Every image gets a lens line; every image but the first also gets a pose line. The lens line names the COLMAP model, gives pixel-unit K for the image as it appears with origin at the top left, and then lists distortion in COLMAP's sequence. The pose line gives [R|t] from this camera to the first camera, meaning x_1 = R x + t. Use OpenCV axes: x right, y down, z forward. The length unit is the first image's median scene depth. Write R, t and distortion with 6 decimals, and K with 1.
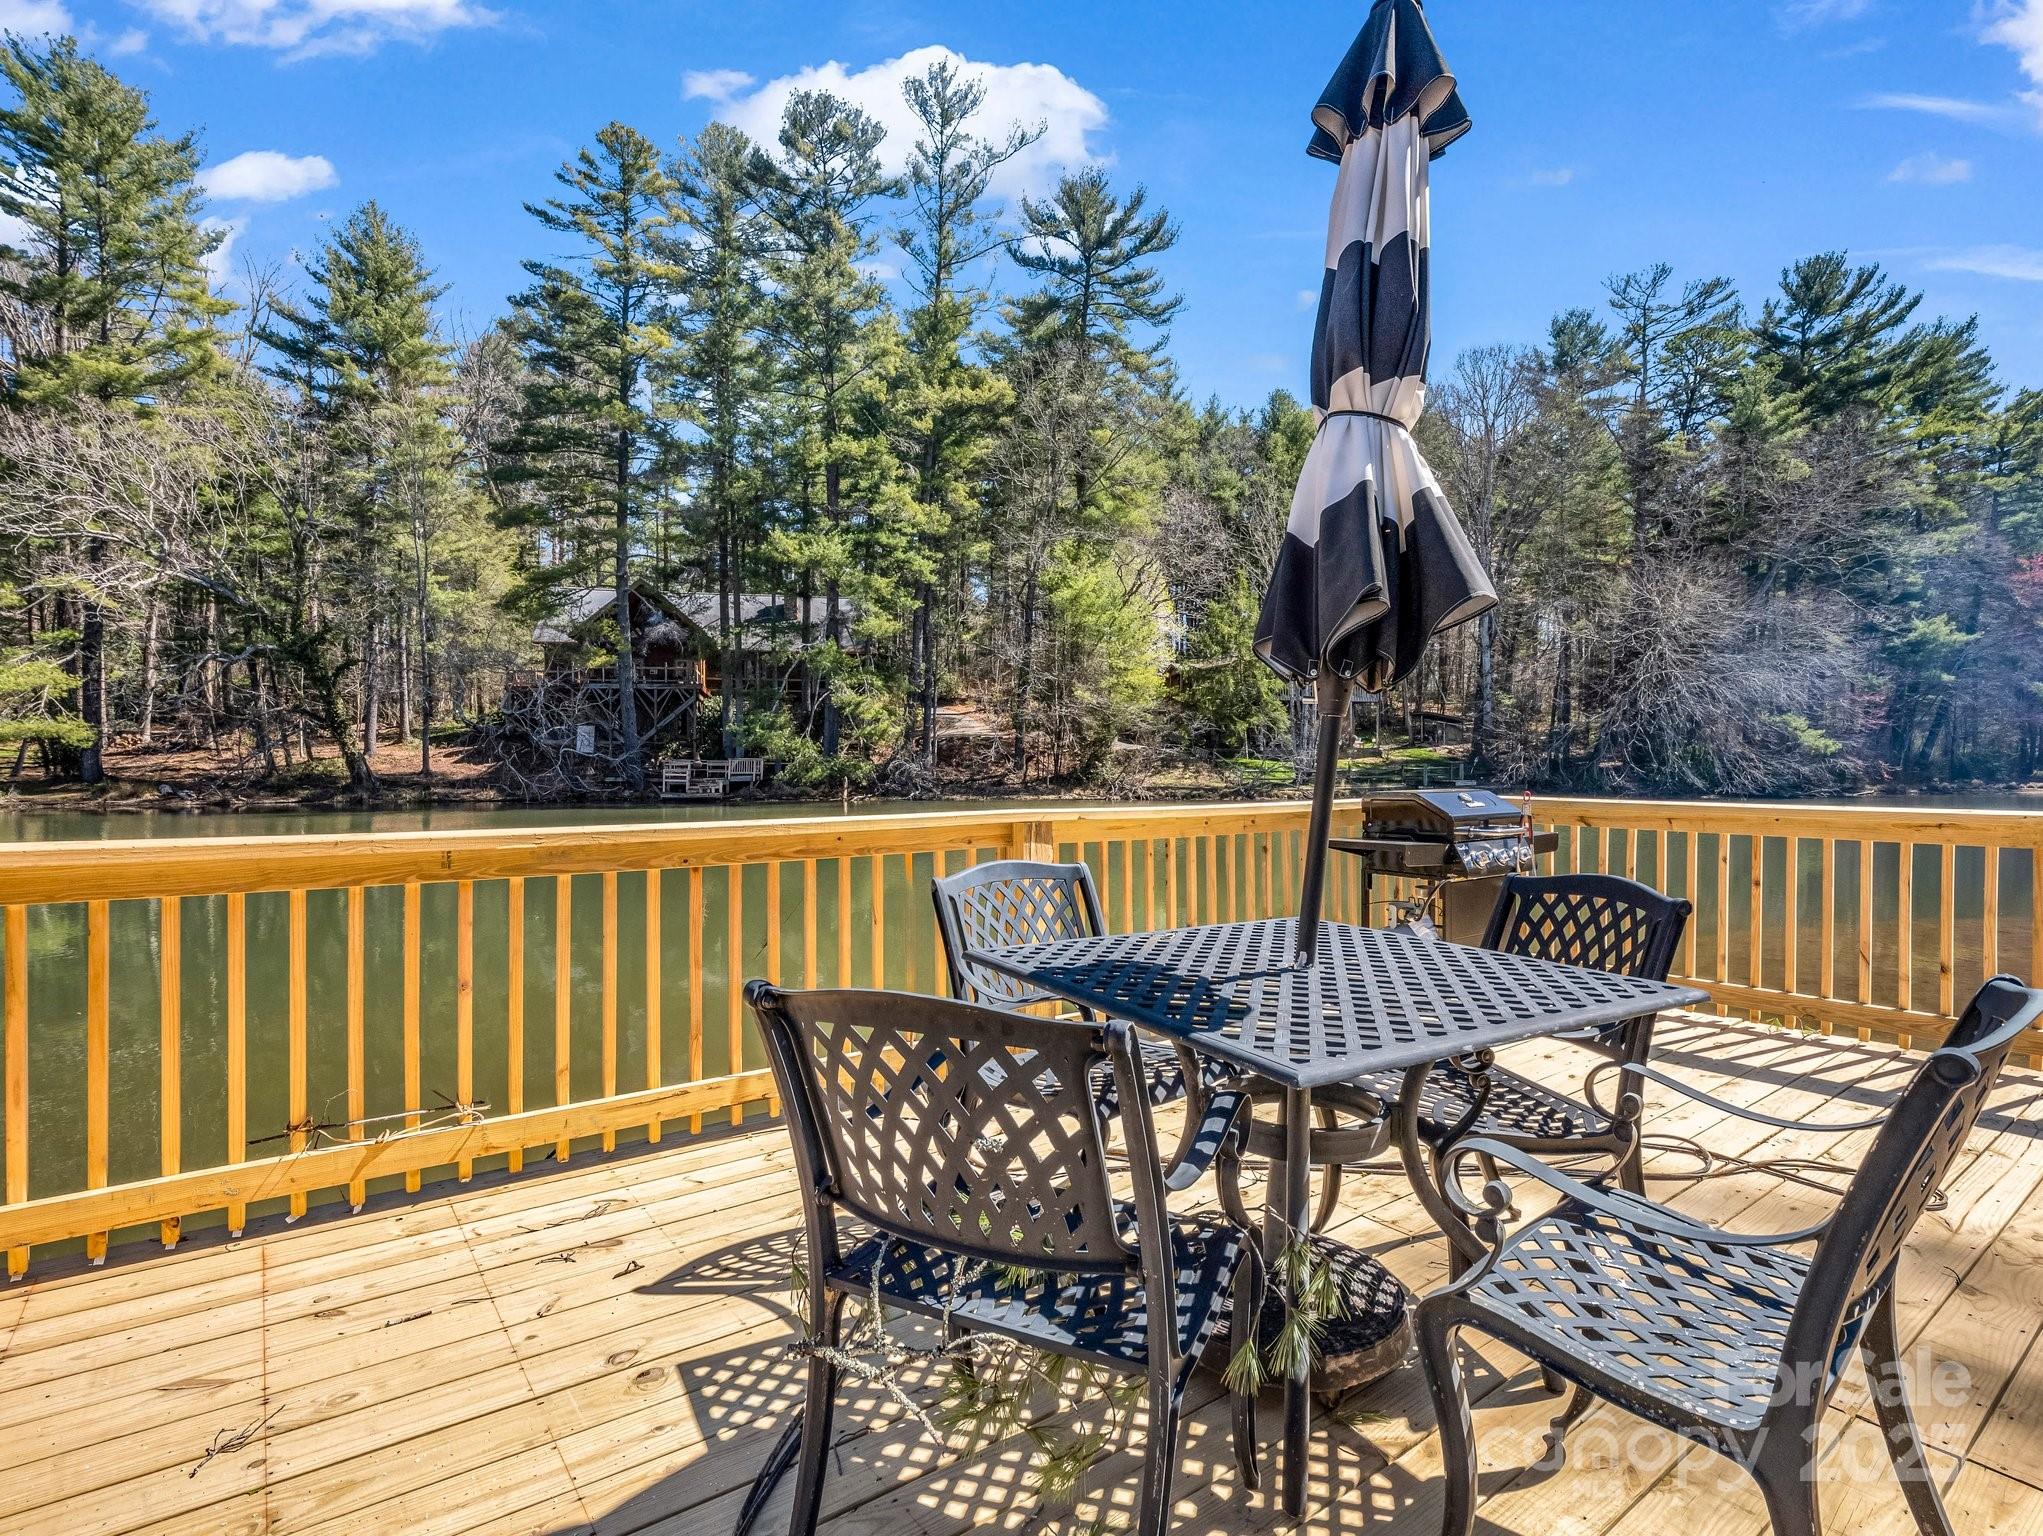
lens RADIAL K [[958.5, 0, 1014.2], [0, 958.5, 773.9], [0, 0, 1]] dist [-0.010256, -0.004190]
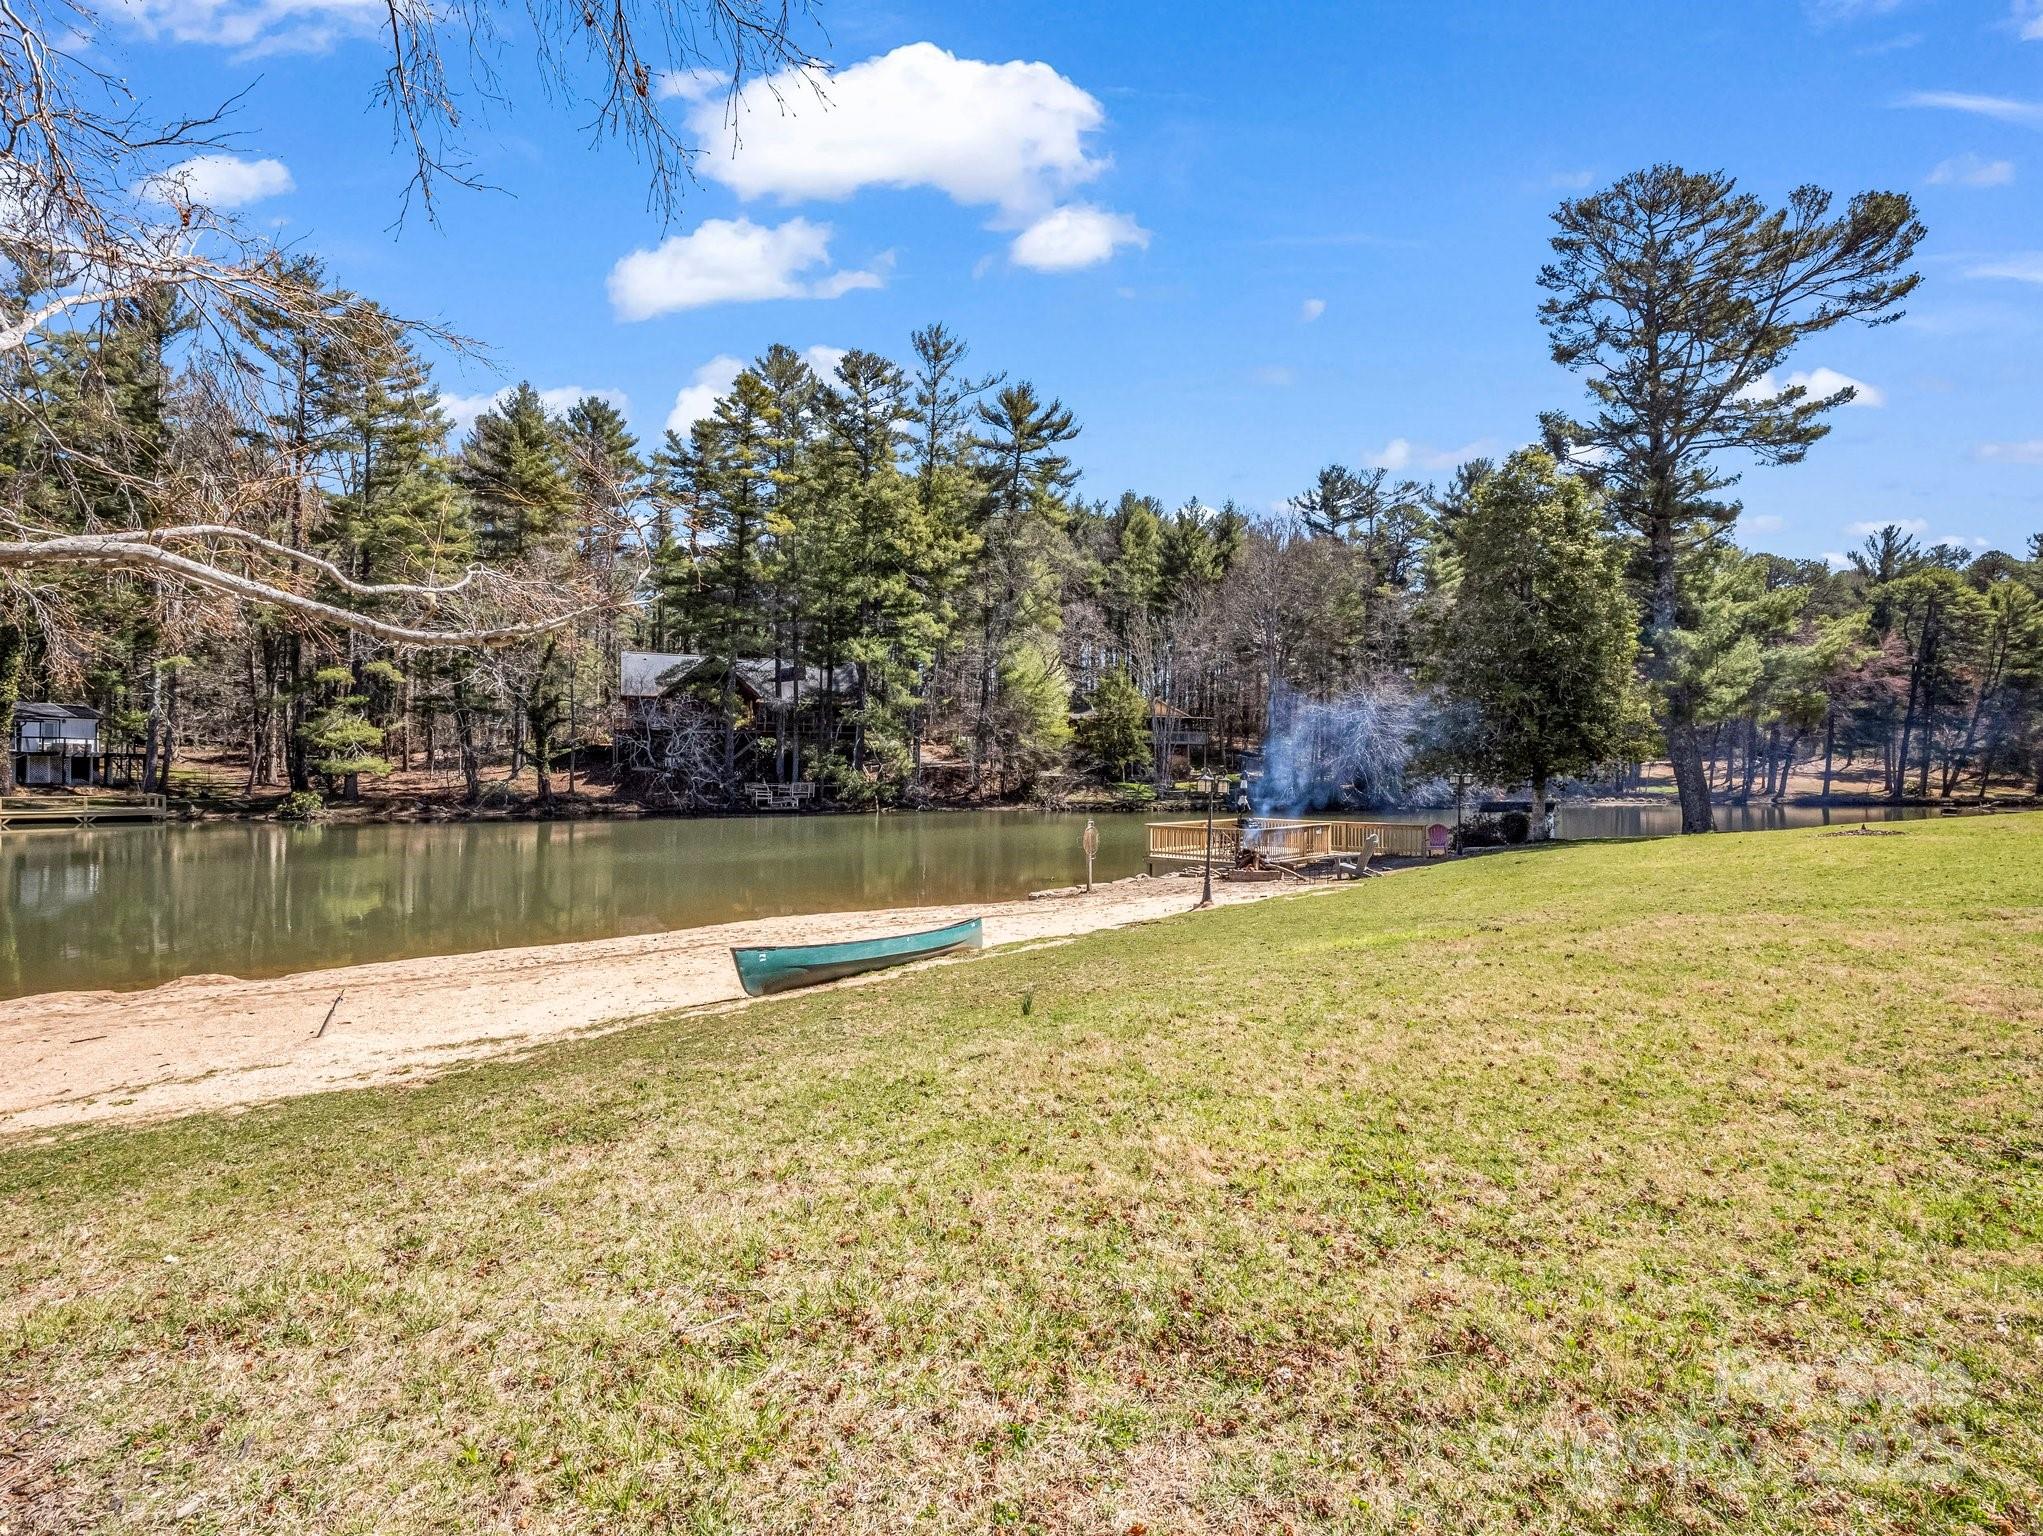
lens RADIAL K [[958.5, 0, 995.4], [0, 958.5, 766.8], [0, 0, 1]] dist [-0.010256, -0.004190]
pose [[0.985921, 0.006564, 0.167083, -0.214547], [-0.004688, 0.999922, -0.011619, -0.022795], [-0.167146, 0.010672, 0.985874, -0.465122]]
